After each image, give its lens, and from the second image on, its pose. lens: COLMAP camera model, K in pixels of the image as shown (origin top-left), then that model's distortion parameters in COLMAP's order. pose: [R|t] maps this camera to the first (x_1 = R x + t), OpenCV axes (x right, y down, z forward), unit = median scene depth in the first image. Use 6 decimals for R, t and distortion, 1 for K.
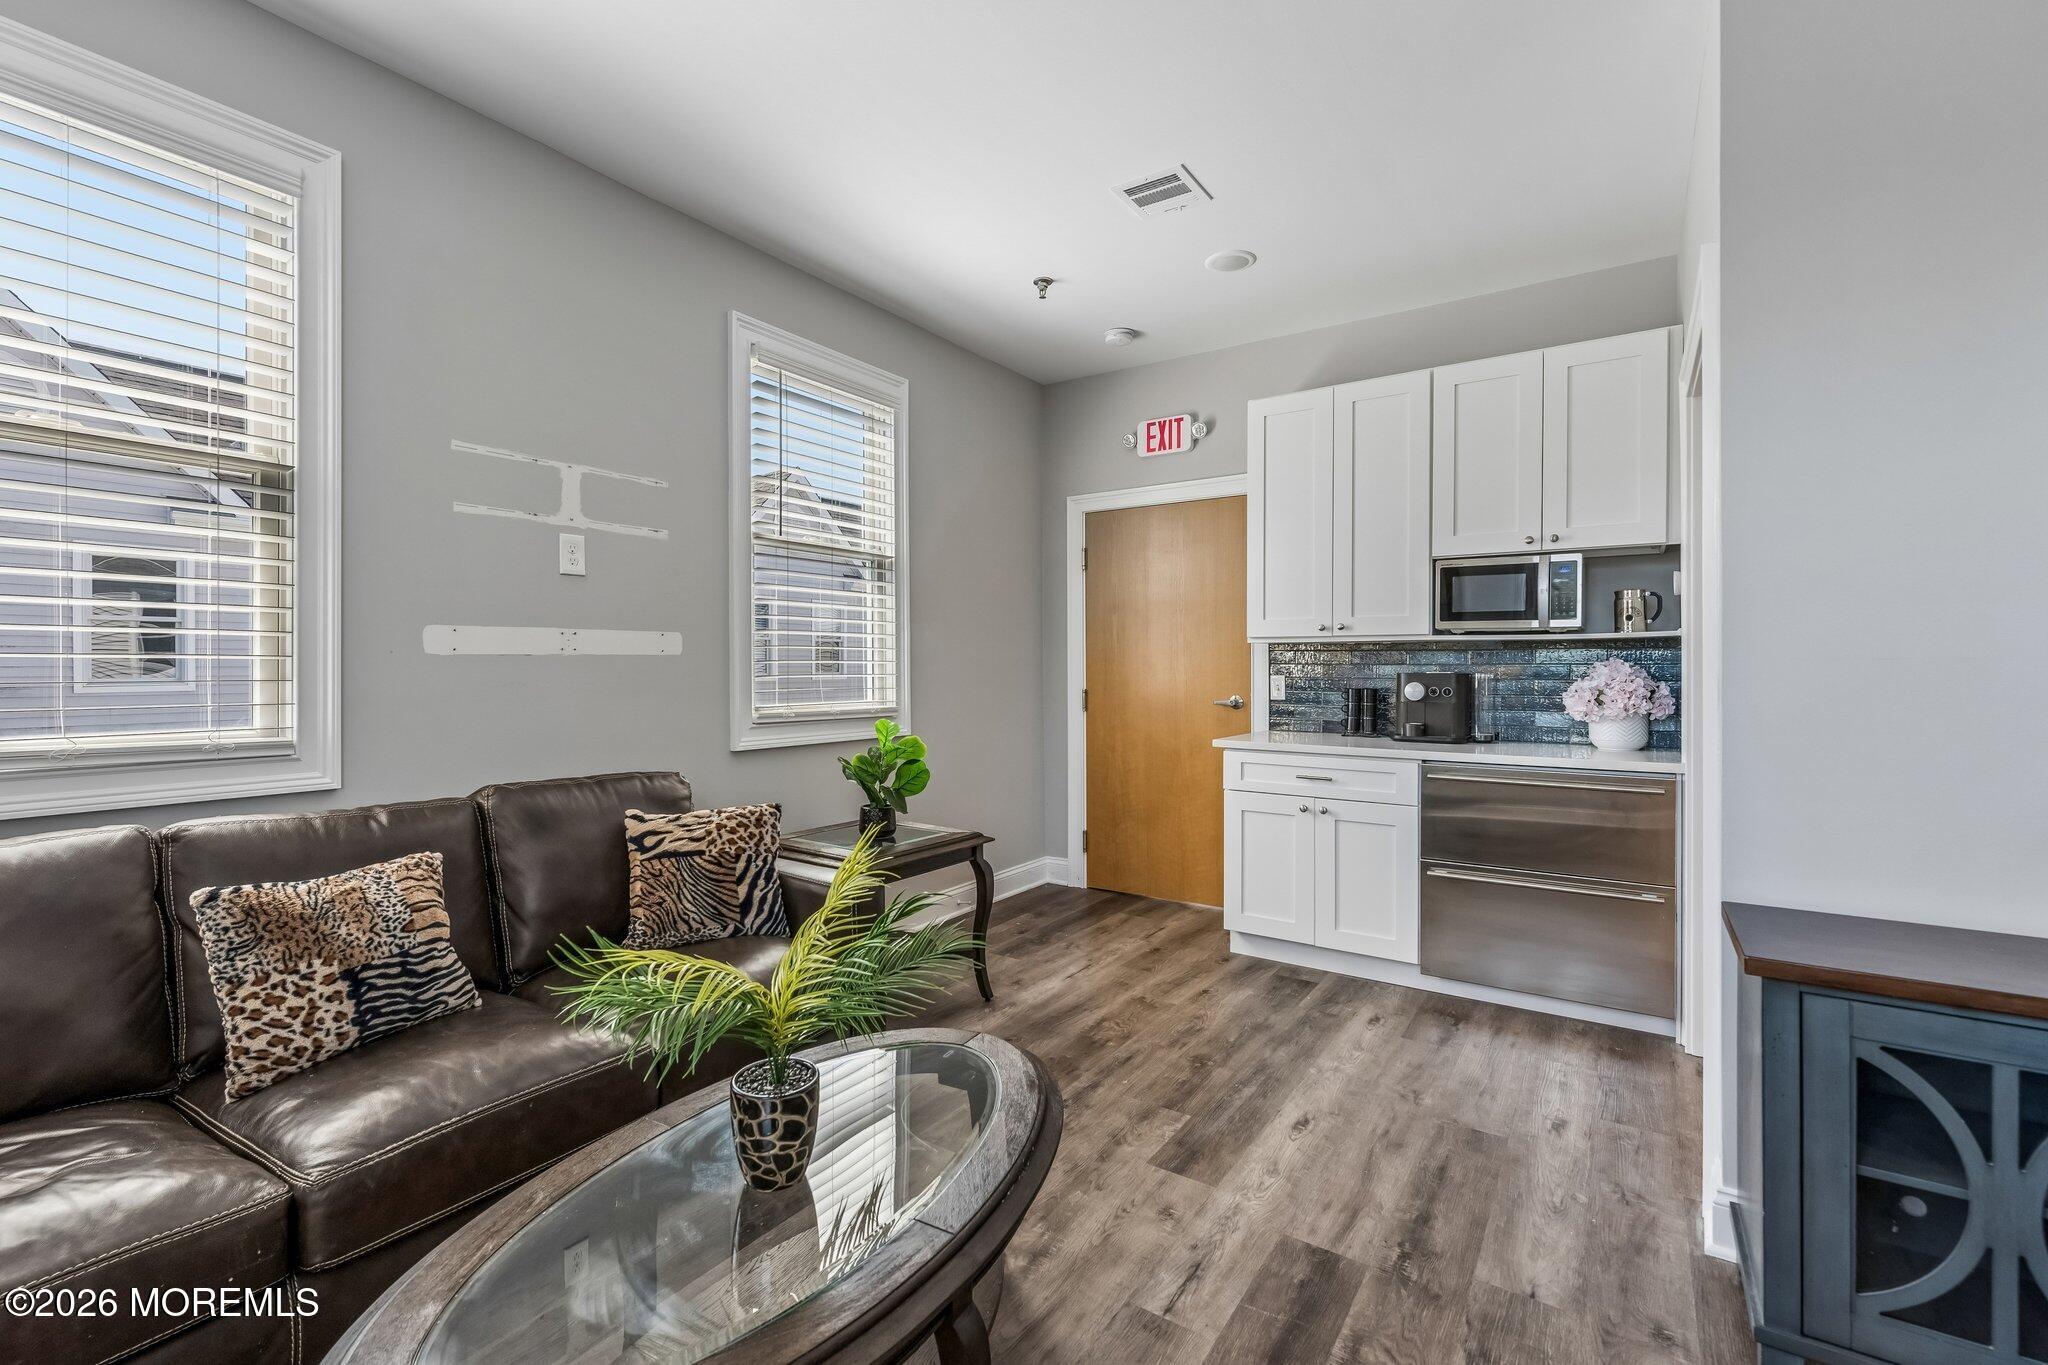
lens RADIAL K [[892.0, 0, 1019.1], [0, 892.0, 672.9], [0, 0, 1]] dist [-0.000320, 0.000622]
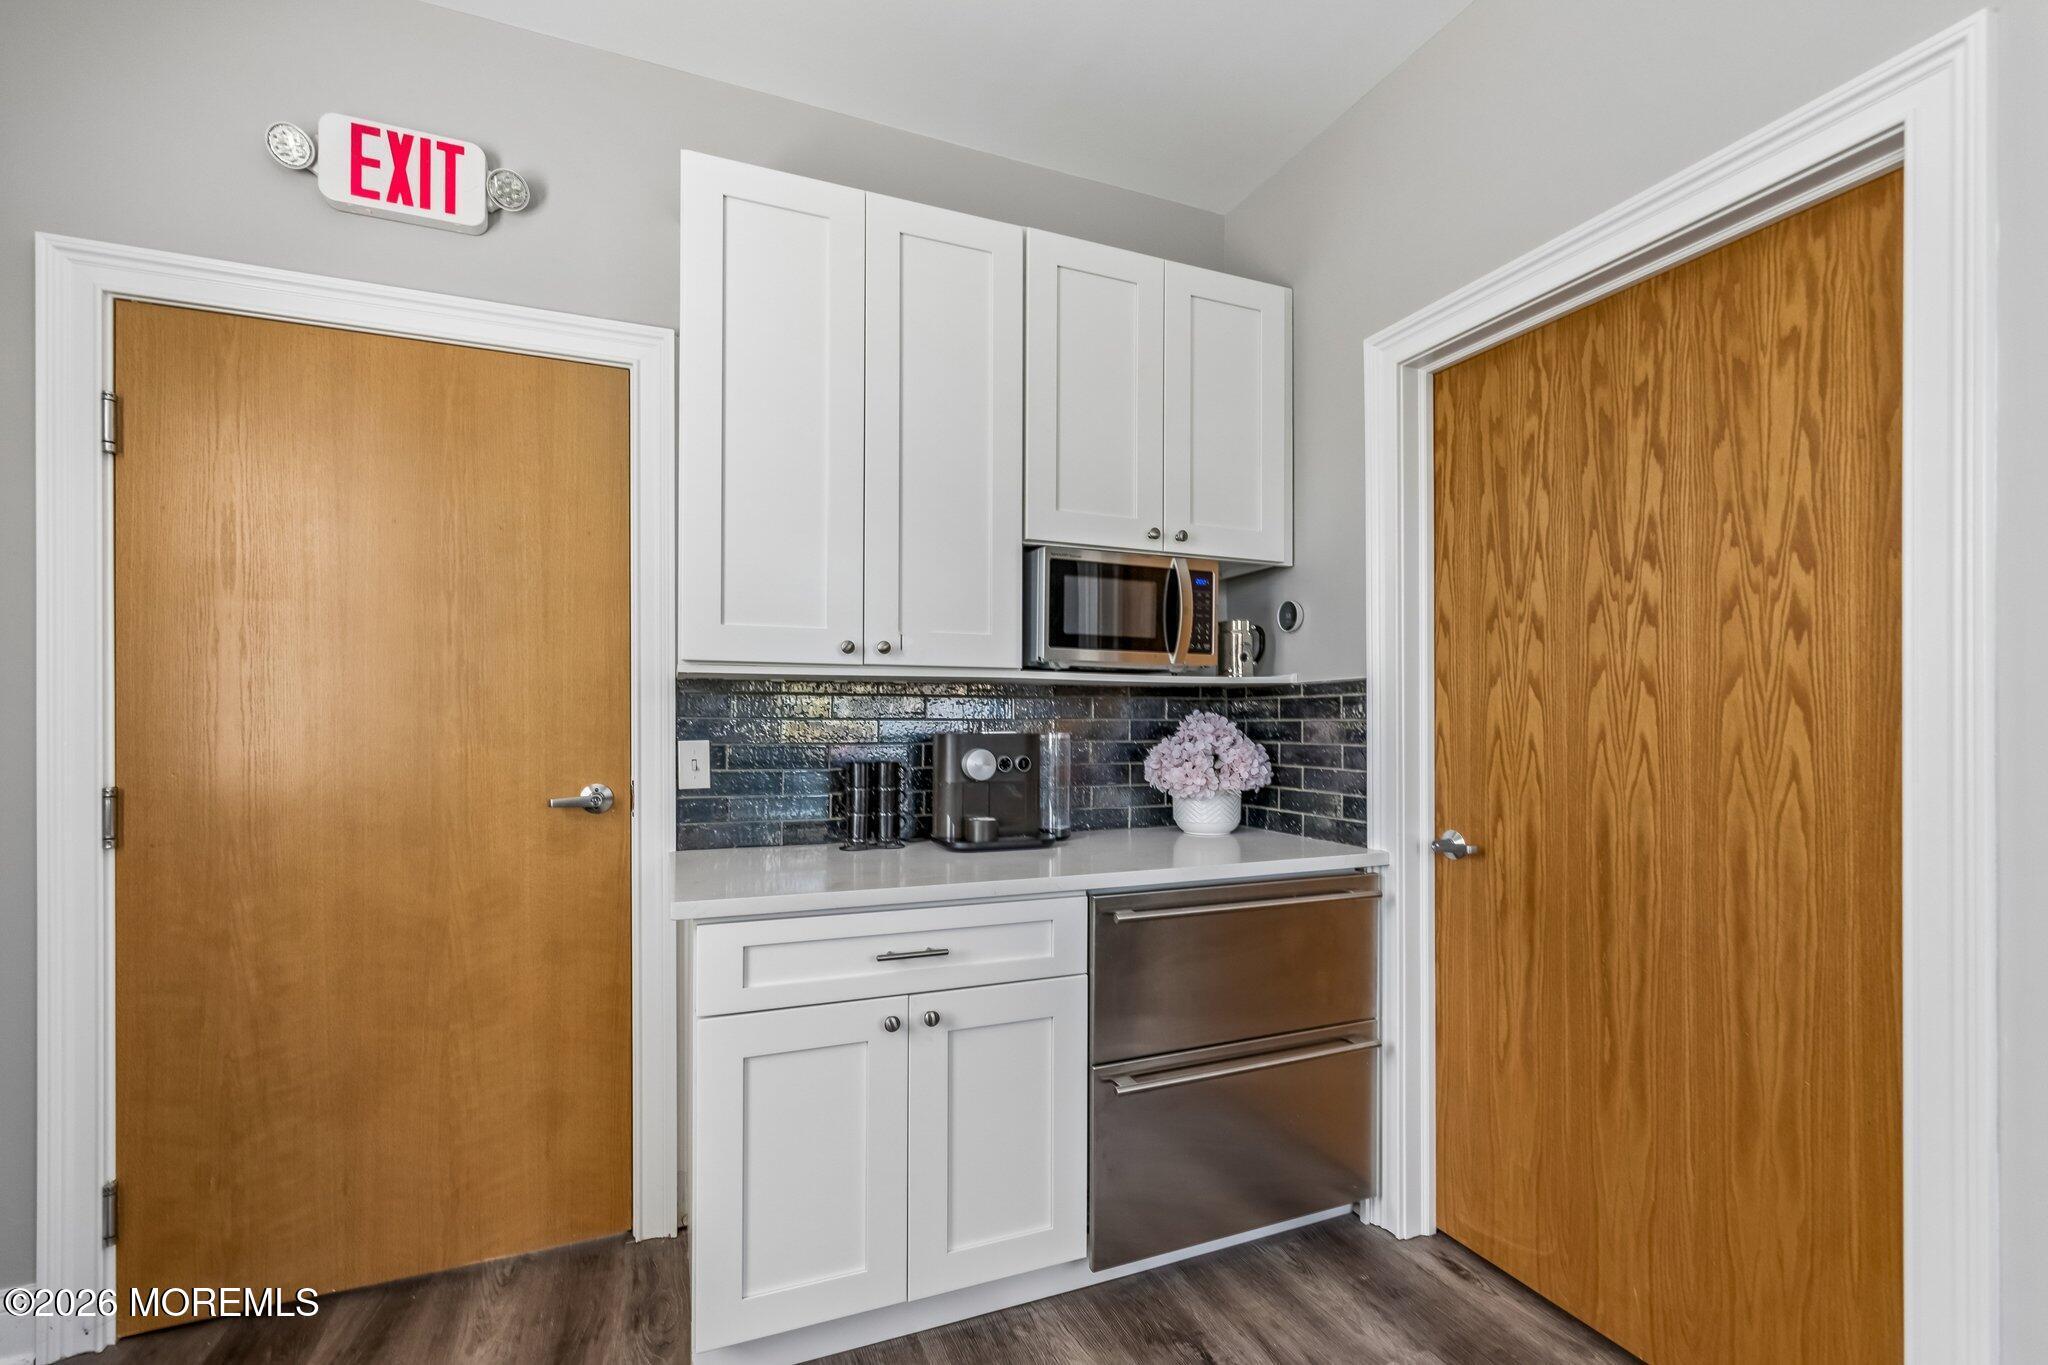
lens RADIAL K [[892.0, 0, 1028.6], [0, 892.0, 718.1], [0, 0, 1]] dist [-0.000320, 0.000622]
pose [[0.539671, 0.003051, 0.841870, -0.049988], [0.006379, 0.999950, -0.007713, -0.007241], [-0.841852, 0.009532, 0.539625, 0.856206]]
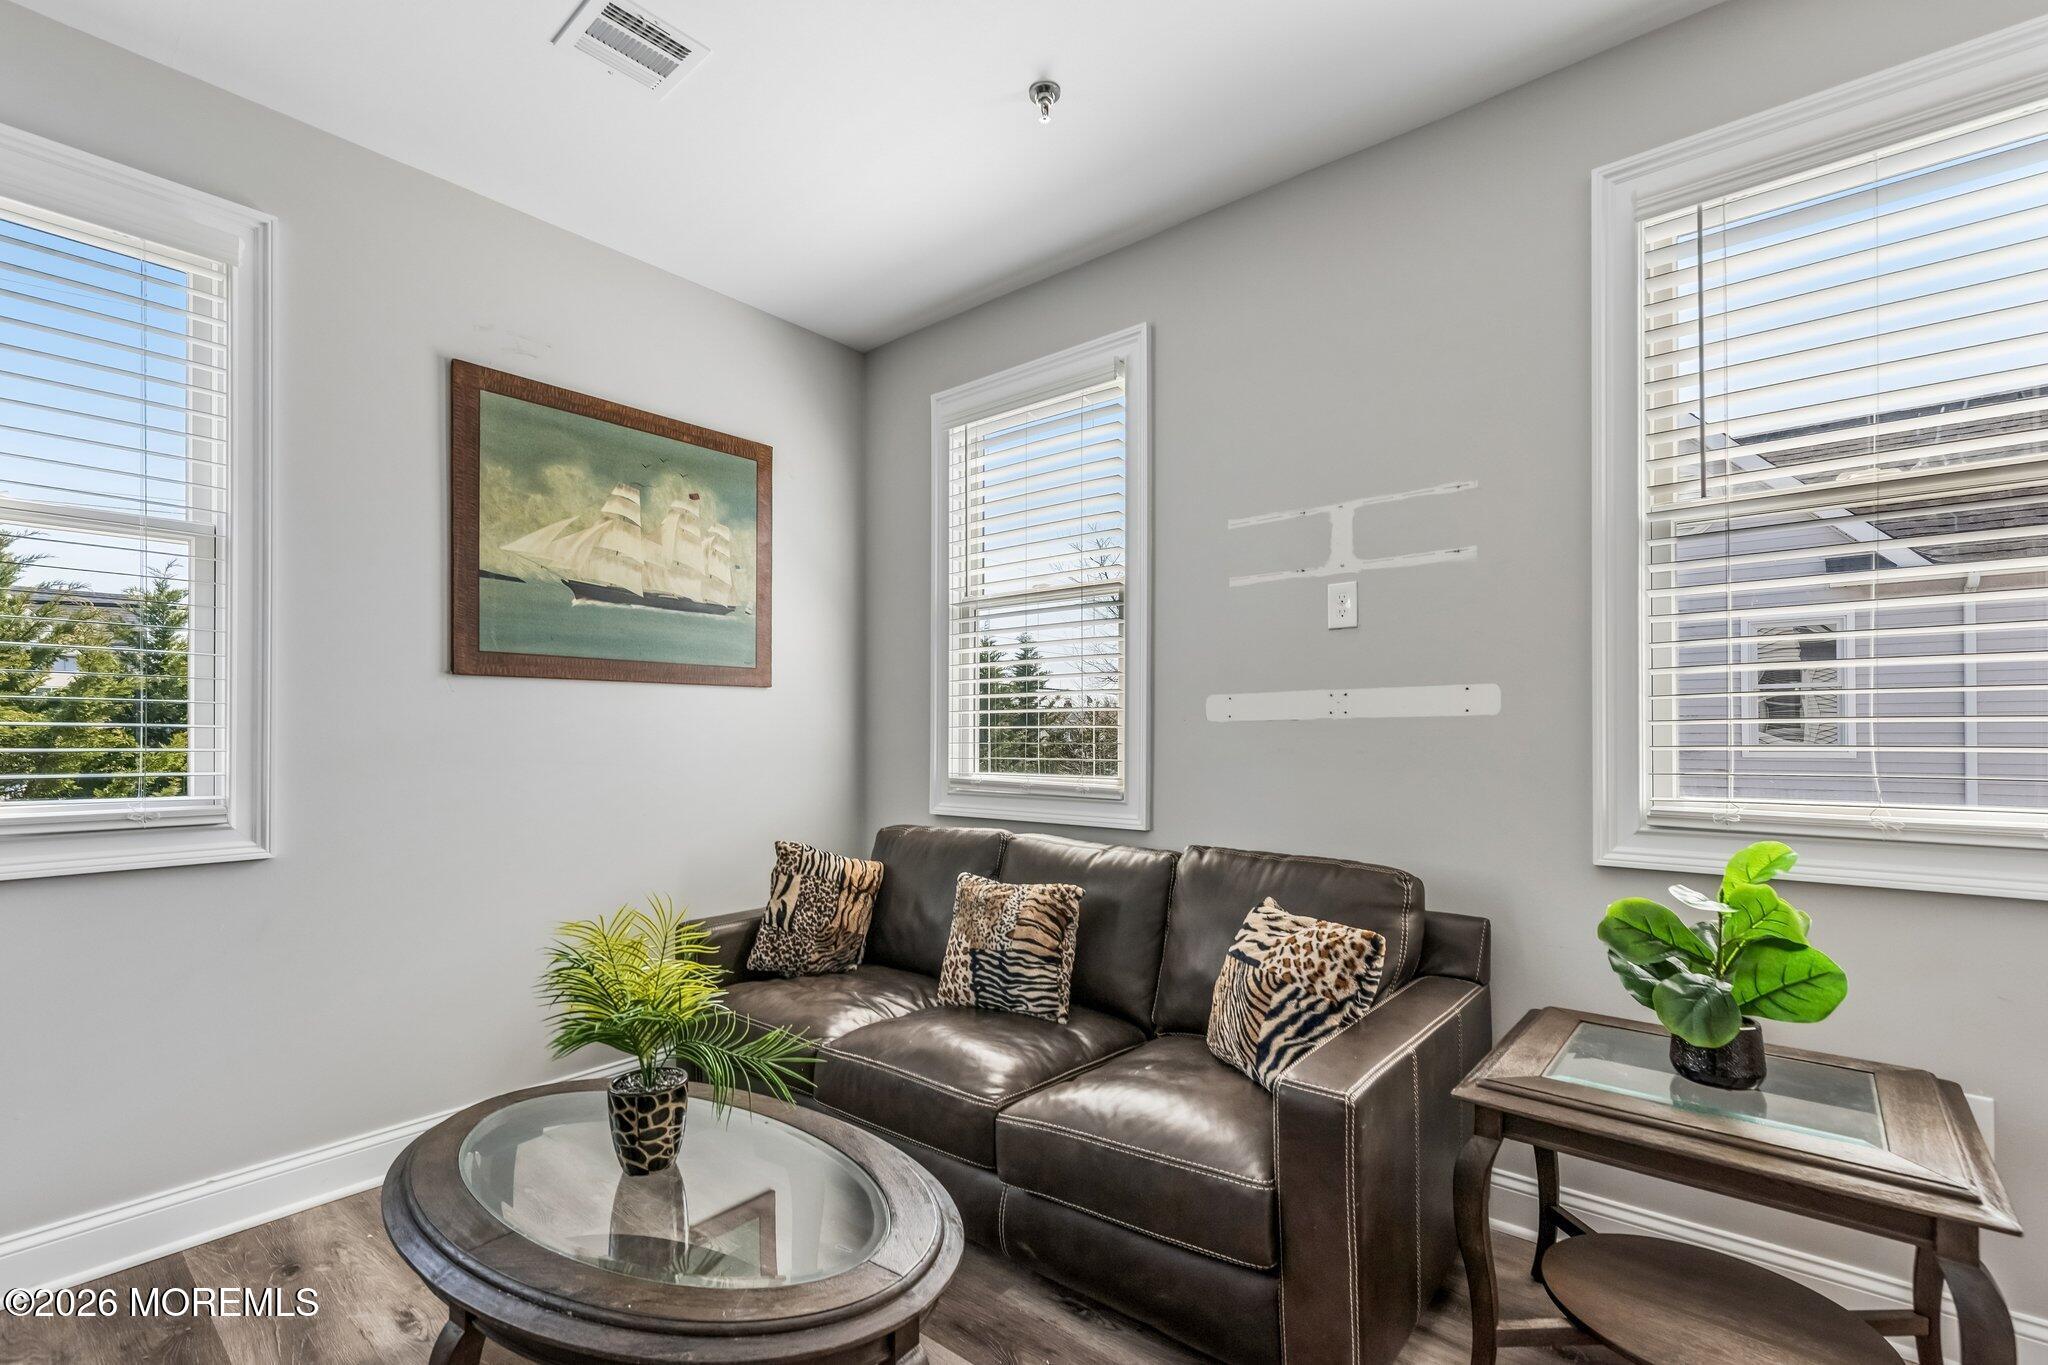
lens RADIAL K [[892.0, 0, 1021.5], [0, 892.0, 733.6], [0, 0, 1]] dist [-0.000320, 0.000622]
pose [[-0.093693, -0.002971, -0.995597, 0.402725], [-0.003627, 0.999990, -0.002643, -0.002056], [0.995595, 0.003363, -0.093703, 0.757435]]
